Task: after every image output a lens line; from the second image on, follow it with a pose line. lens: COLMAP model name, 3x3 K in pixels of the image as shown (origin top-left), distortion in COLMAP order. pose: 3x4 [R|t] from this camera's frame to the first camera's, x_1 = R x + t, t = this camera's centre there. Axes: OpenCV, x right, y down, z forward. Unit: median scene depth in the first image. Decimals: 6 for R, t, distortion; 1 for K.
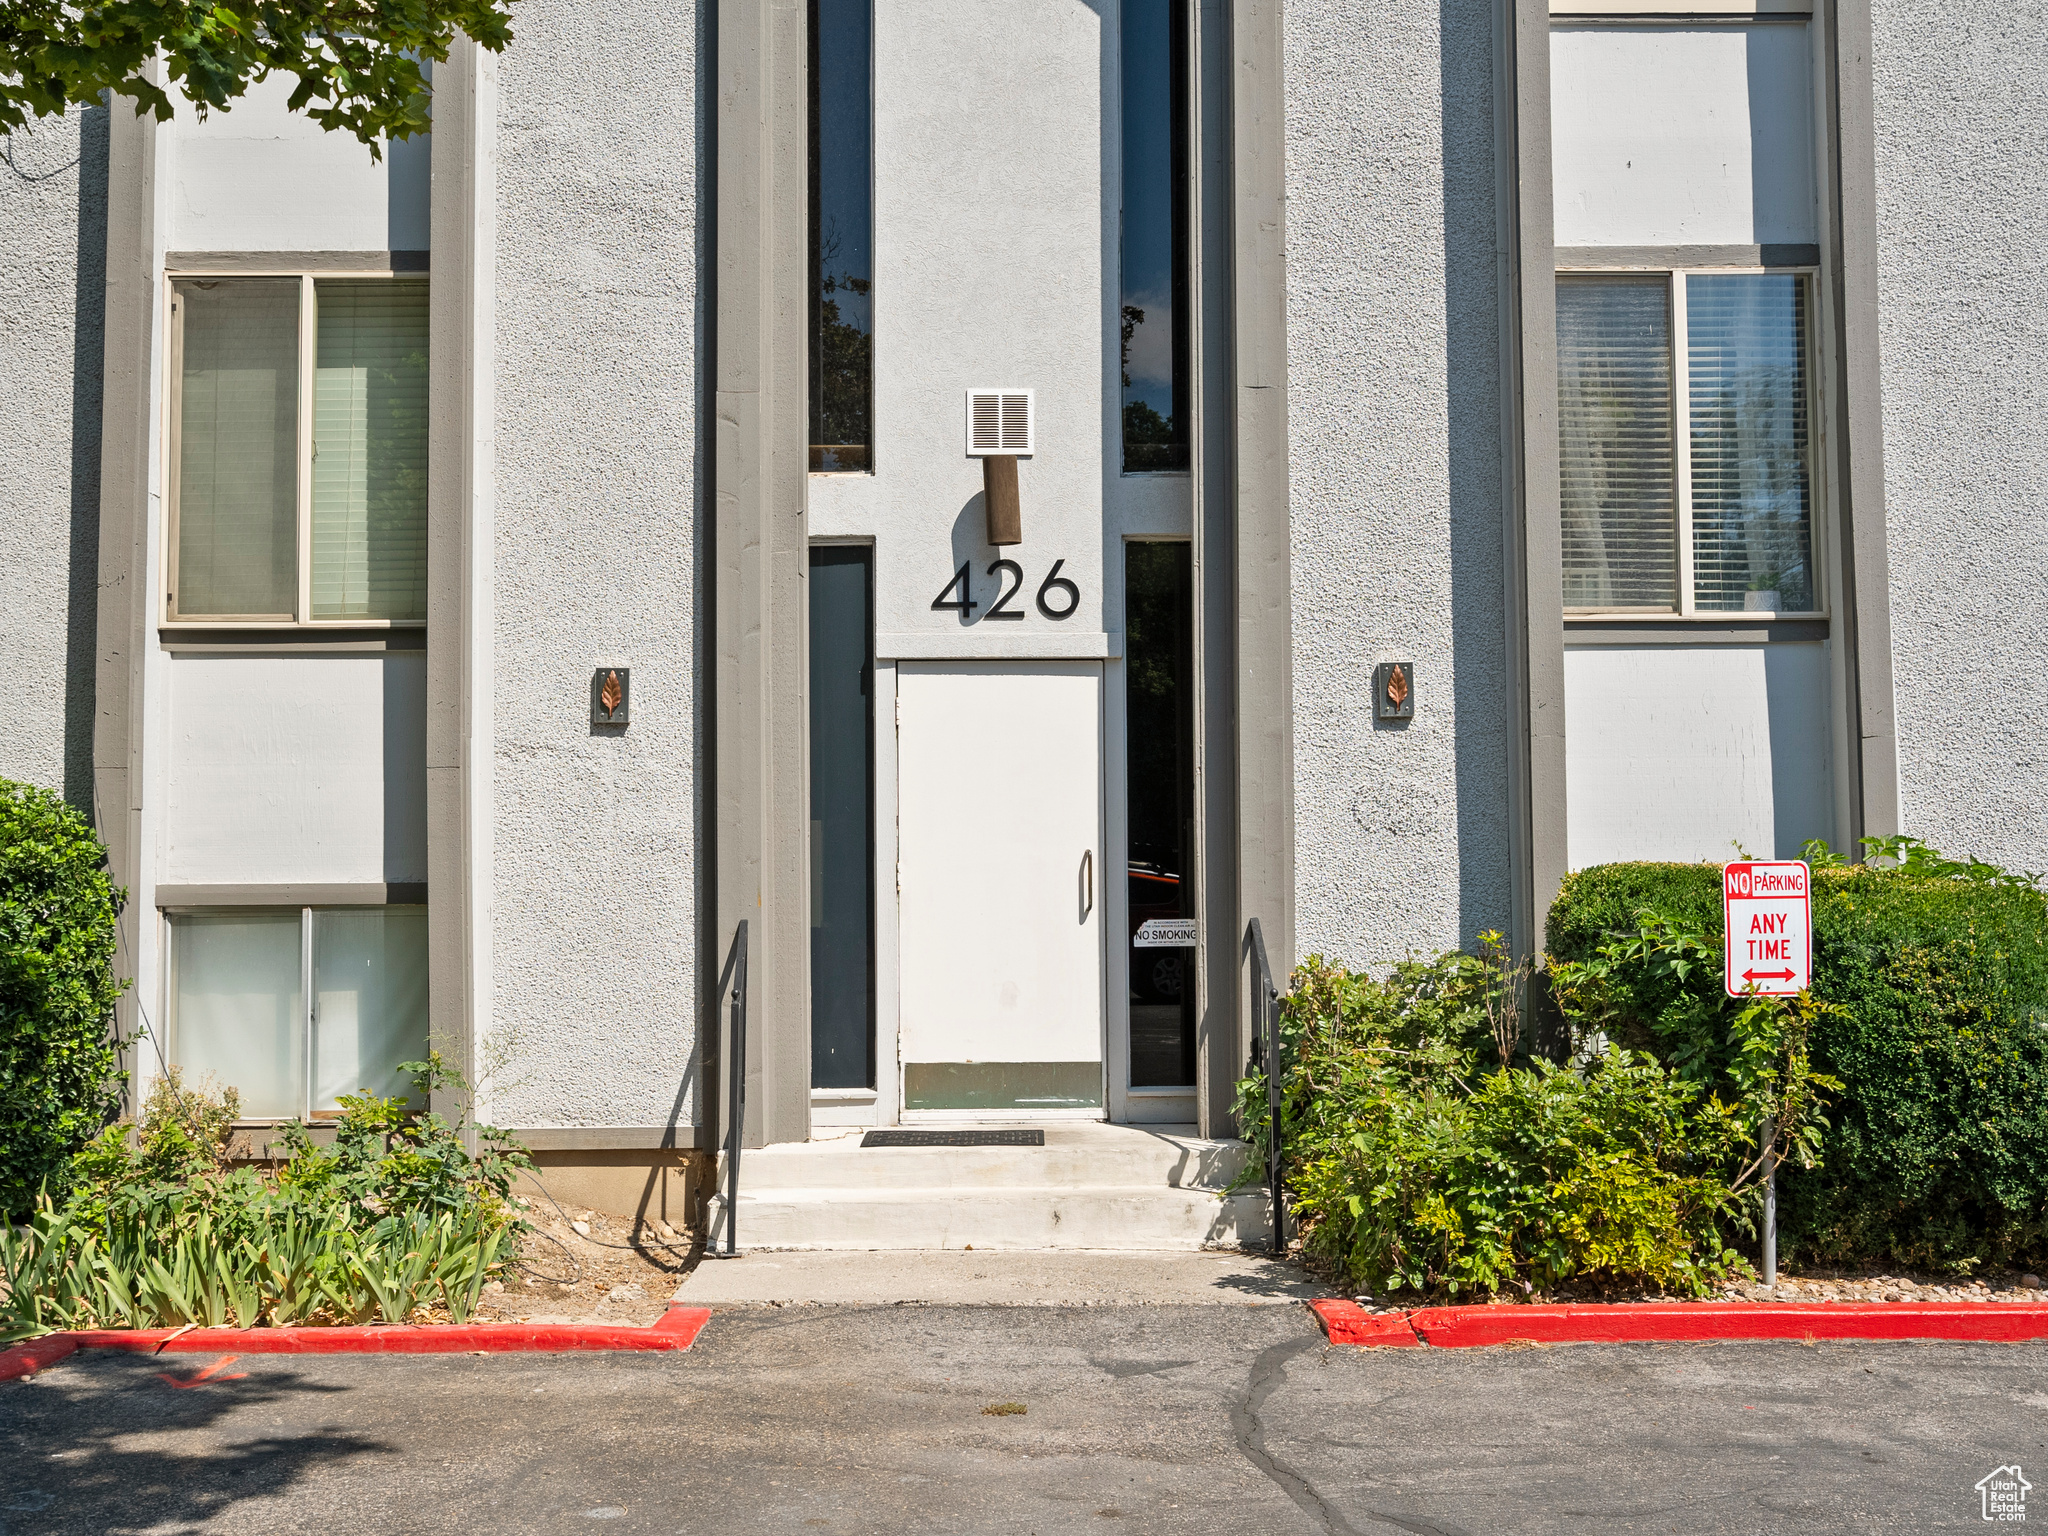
lens RADIAL K [[2243.9, 0, 1024.6], [0, 2243.9, 687.6], [0, 0, 1]] dist [-0.006979, 0.019315]
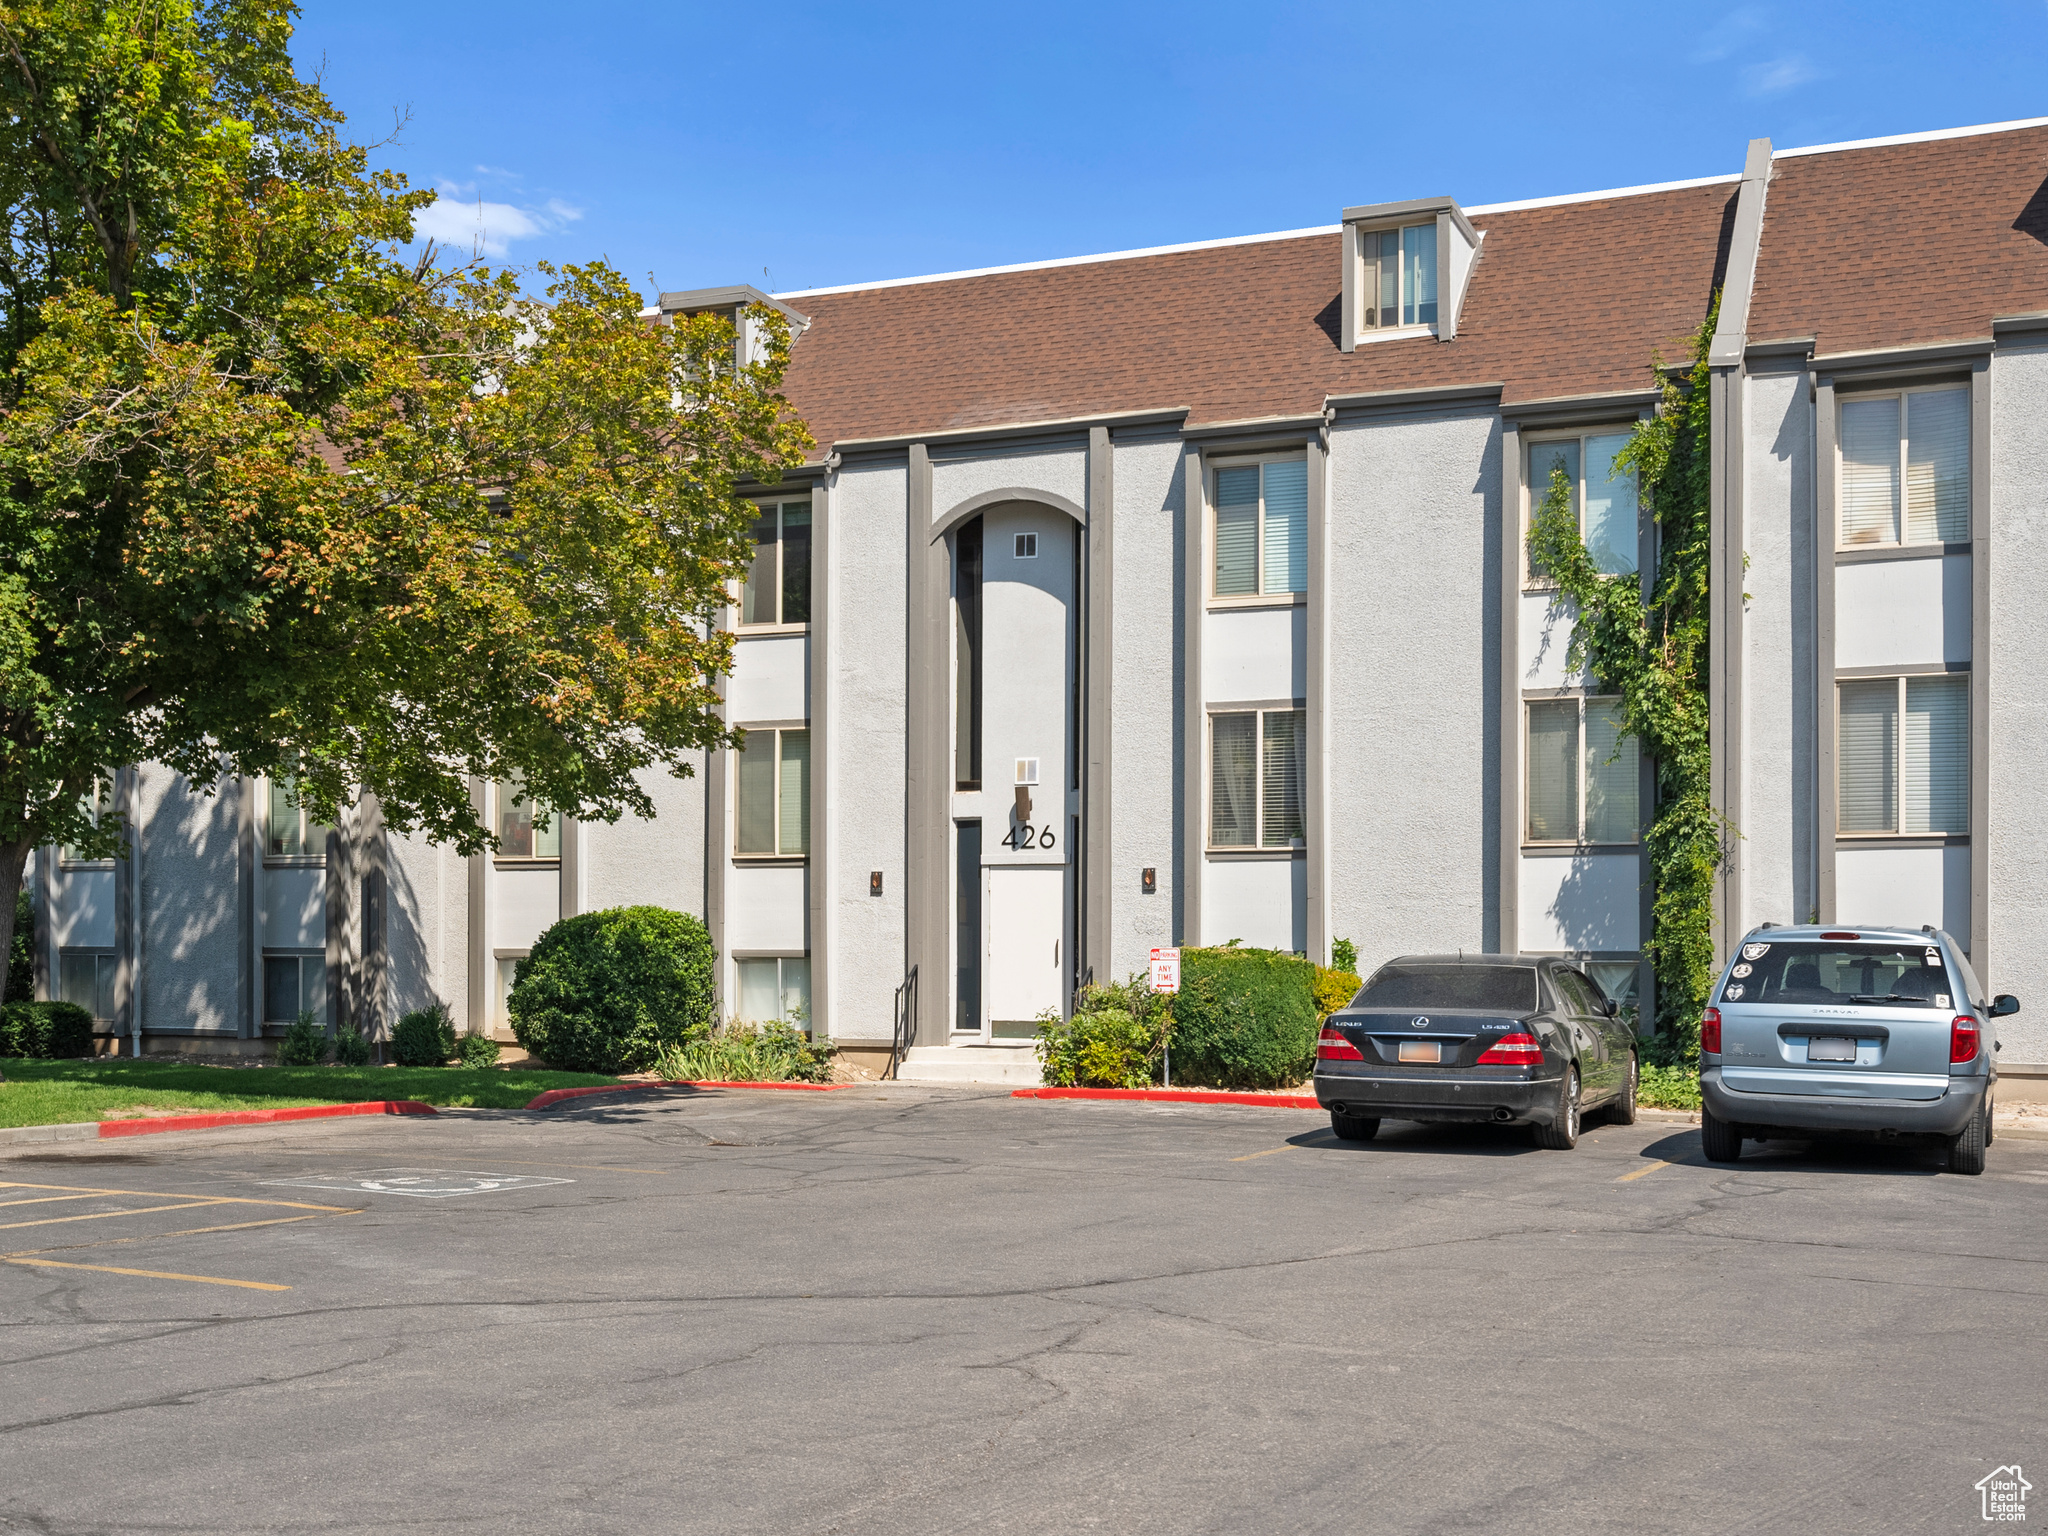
lens RADIAL K [[2126.7, 0, 1024.0], [0, 2126.7, 768.0], [0, 0, 1]] dist [-0.010367, 0.000887]
pose [[0.923556, -0.022801, -0.382785, 1.011139], [0.024933, 0.999689, 0.000609, -0.136747], [0.382652, -0.010107, 0.923837, -1.370373]]
